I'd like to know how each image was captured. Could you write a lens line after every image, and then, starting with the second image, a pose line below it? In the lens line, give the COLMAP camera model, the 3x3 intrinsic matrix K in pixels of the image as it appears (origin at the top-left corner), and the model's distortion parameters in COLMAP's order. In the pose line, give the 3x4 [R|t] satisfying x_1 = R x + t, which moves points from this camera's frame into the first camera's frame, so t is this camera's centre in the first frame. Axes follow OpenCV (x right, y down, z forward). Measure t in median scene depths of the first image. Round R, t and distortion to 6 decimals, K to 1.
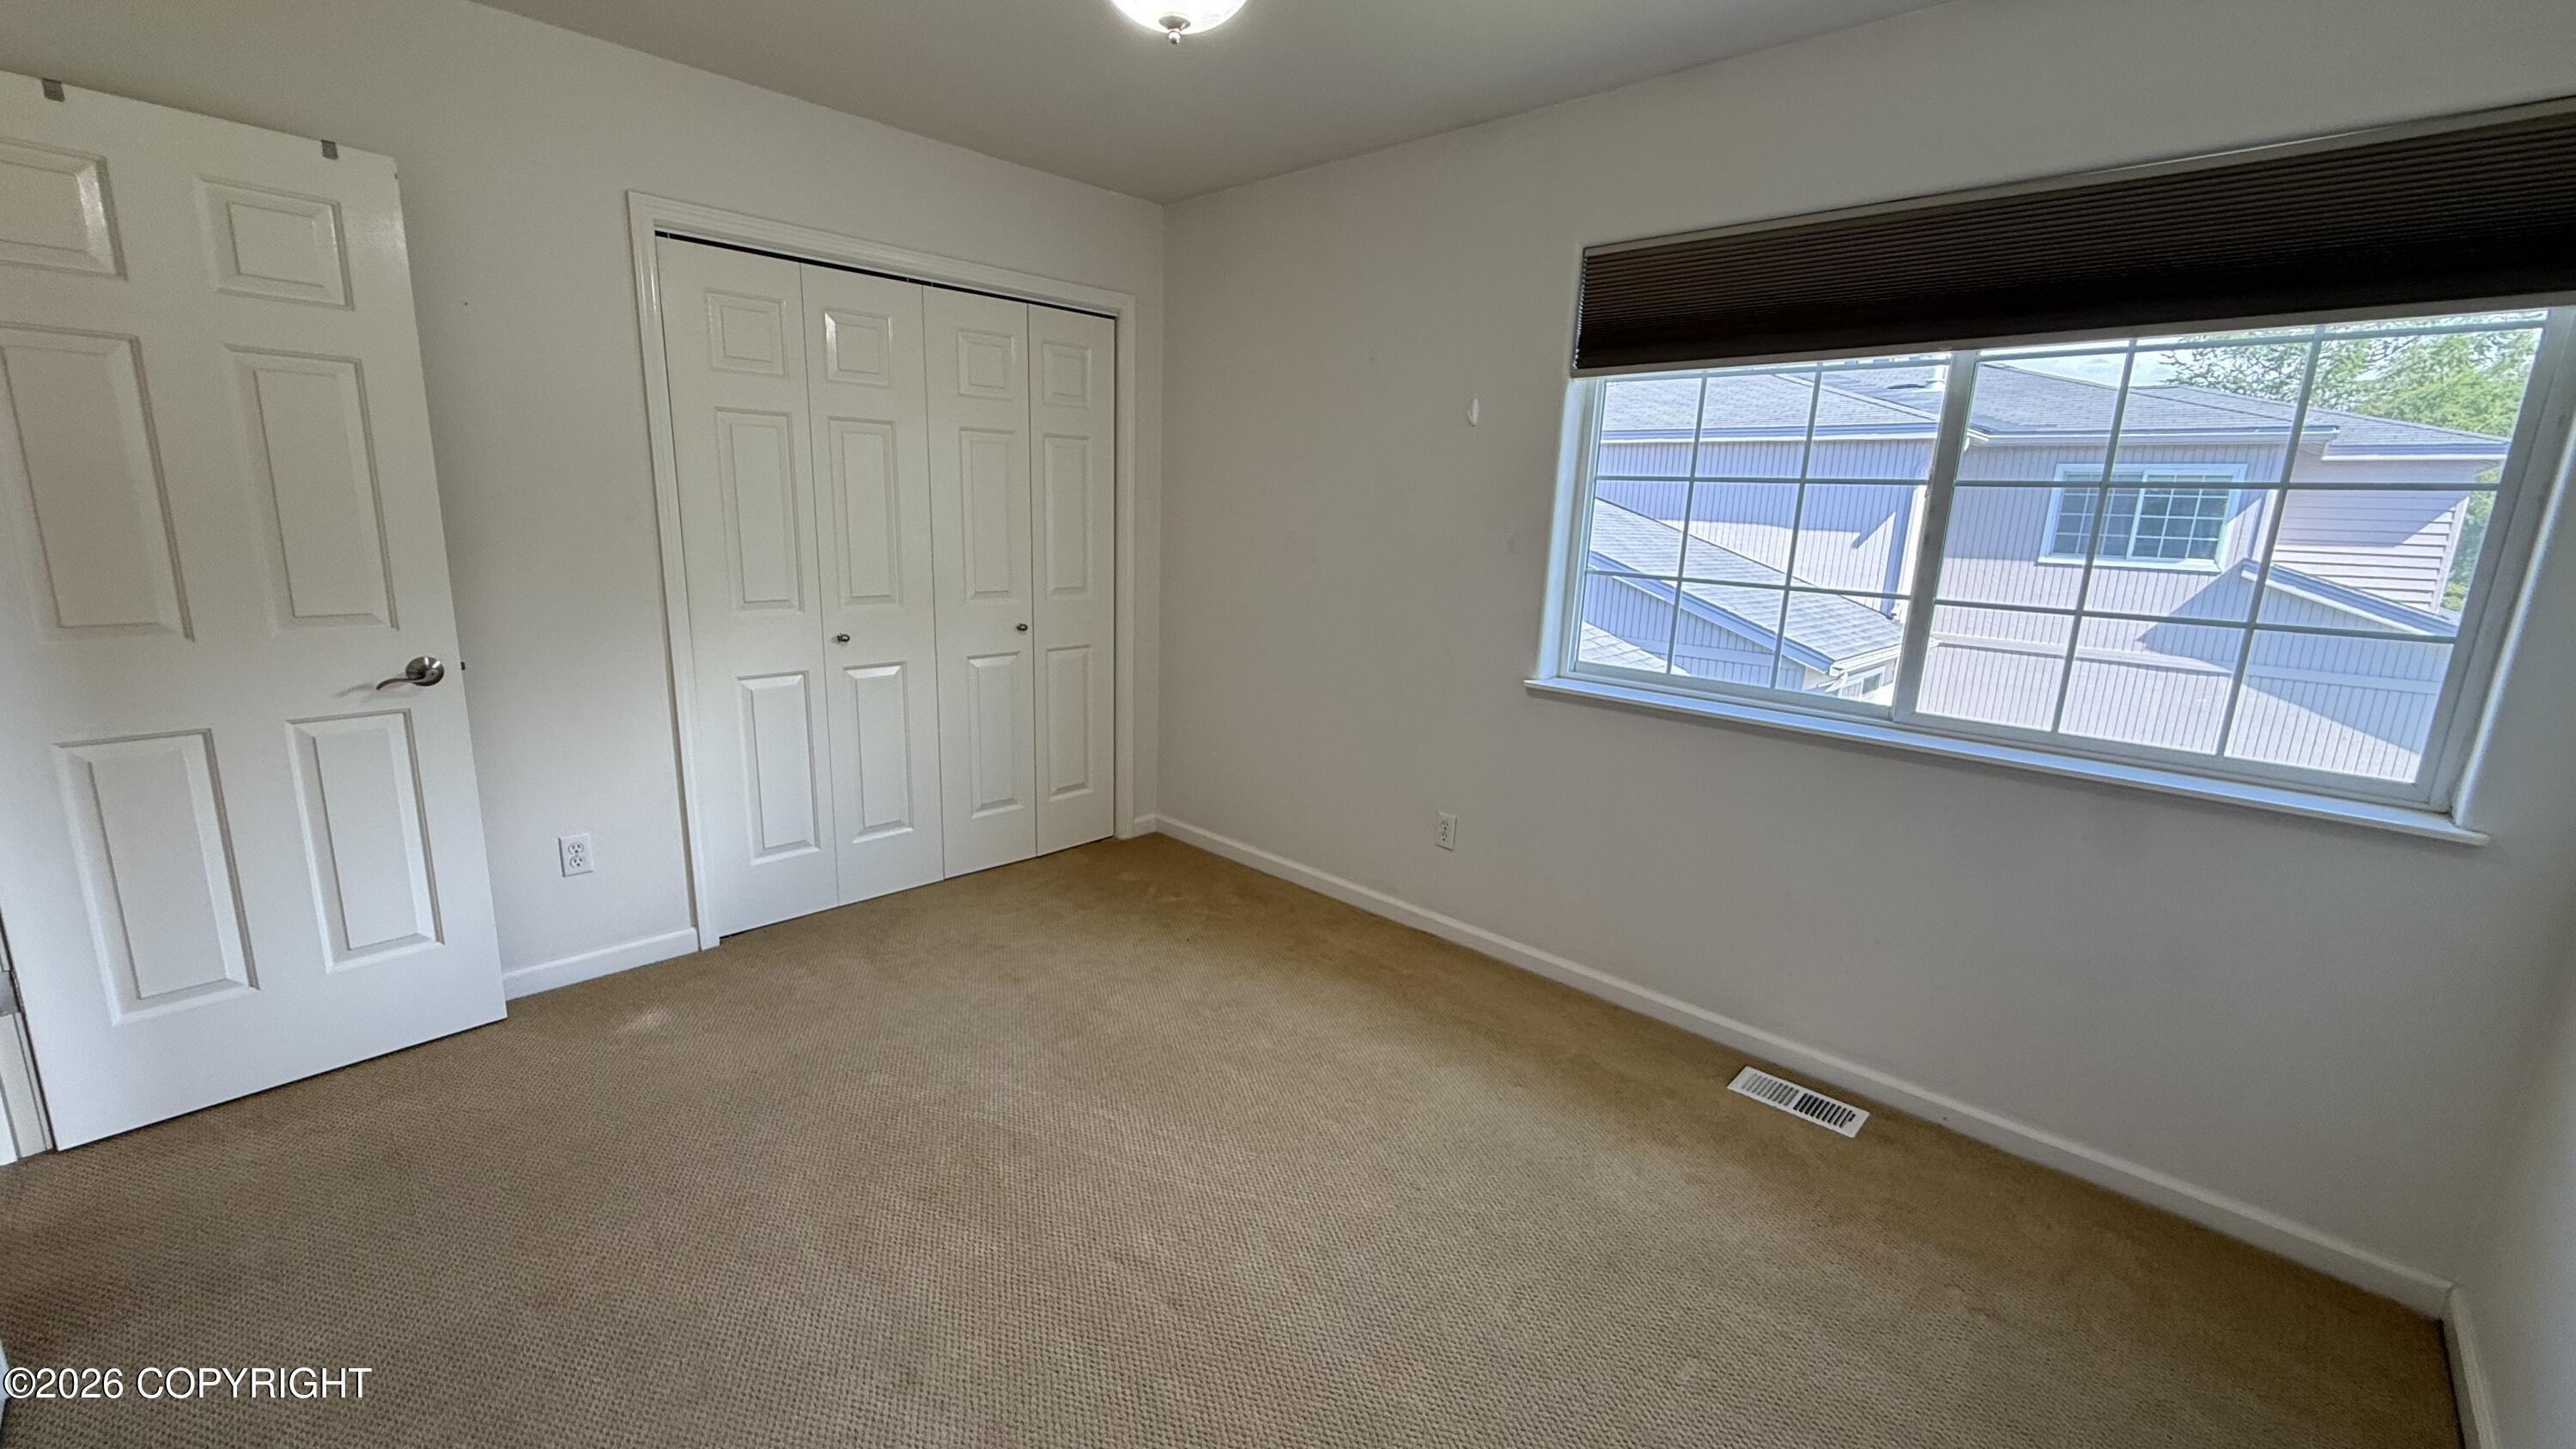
lens RADIAL K [[1029.4, 0, 1283.3], [0, 1029.4, 724.6], [0, 0, 1]] dist [0.000403, 0.000007]
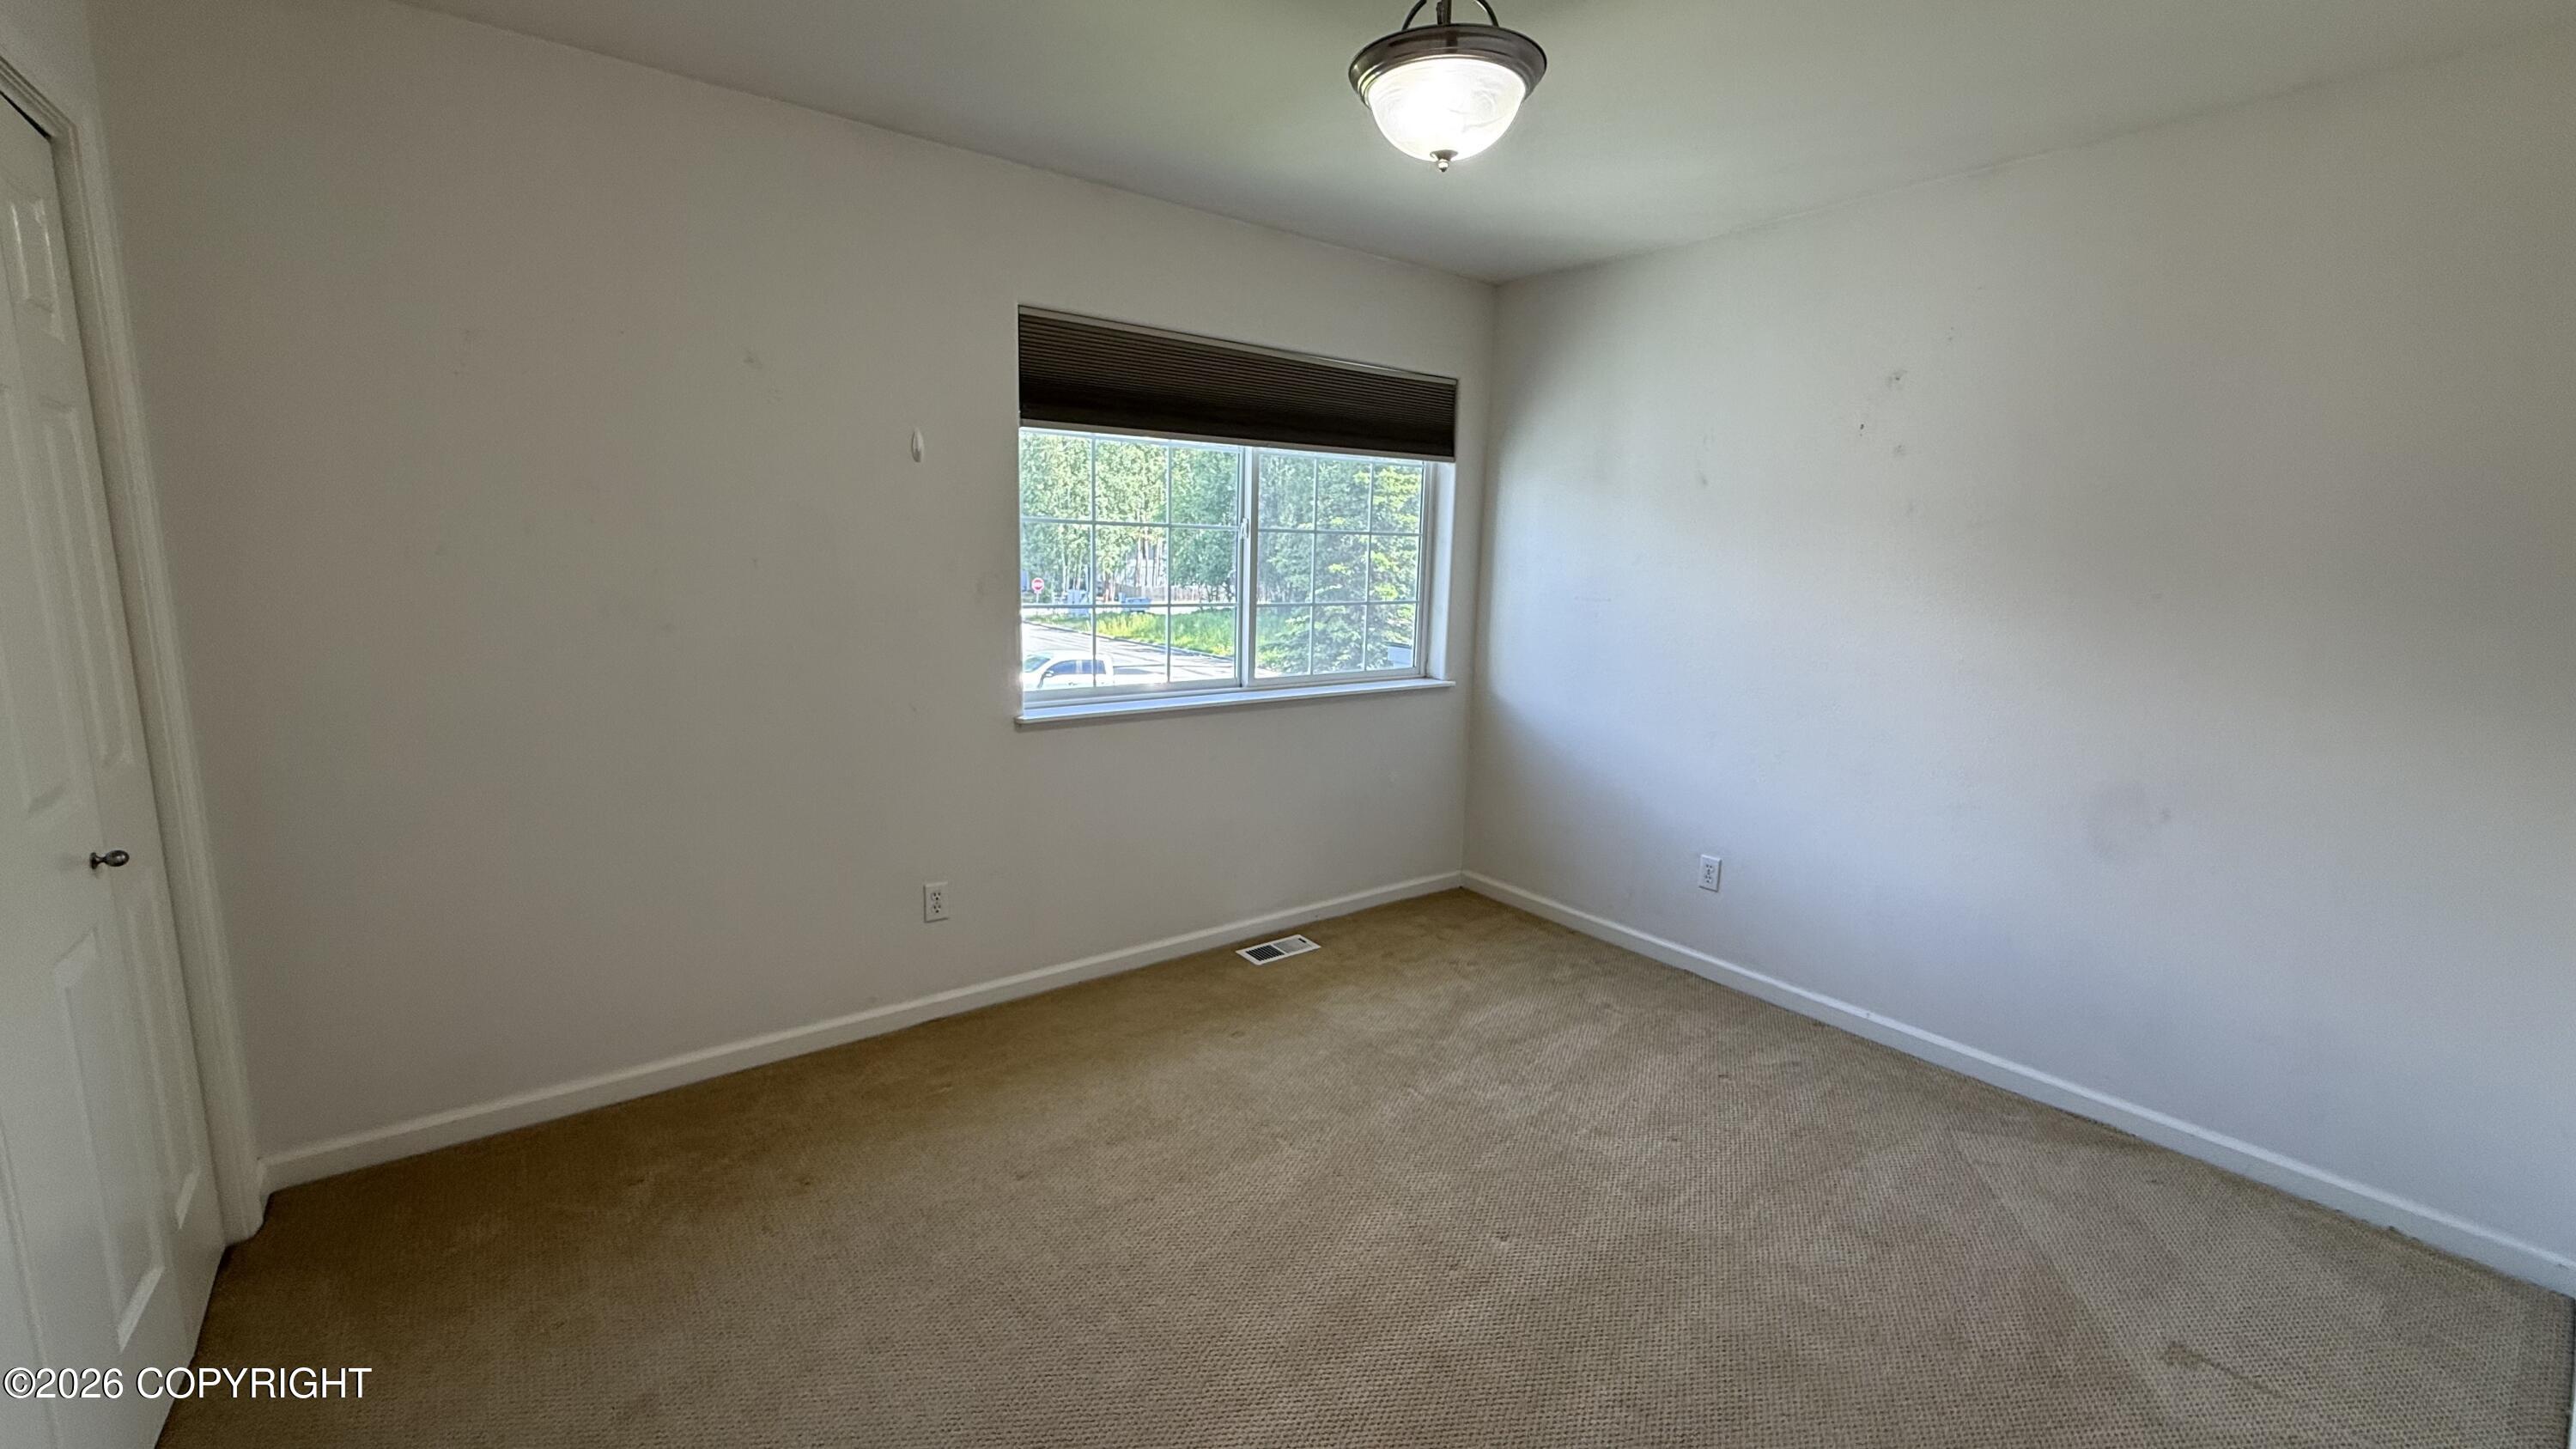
lens RADIAL K [[1029.4, 0, 1283.3], [0, 1029.4, 724.6], [0, 0, 1]] dist [0.000403, 0.000007]
pose [[0.154212, -0.197232, 0.968152, -0.764821], [0.191448, 0.967268, 0.166557, -0.167398], [-0.969312, 0.159666, 0.186924, 0.597684]]
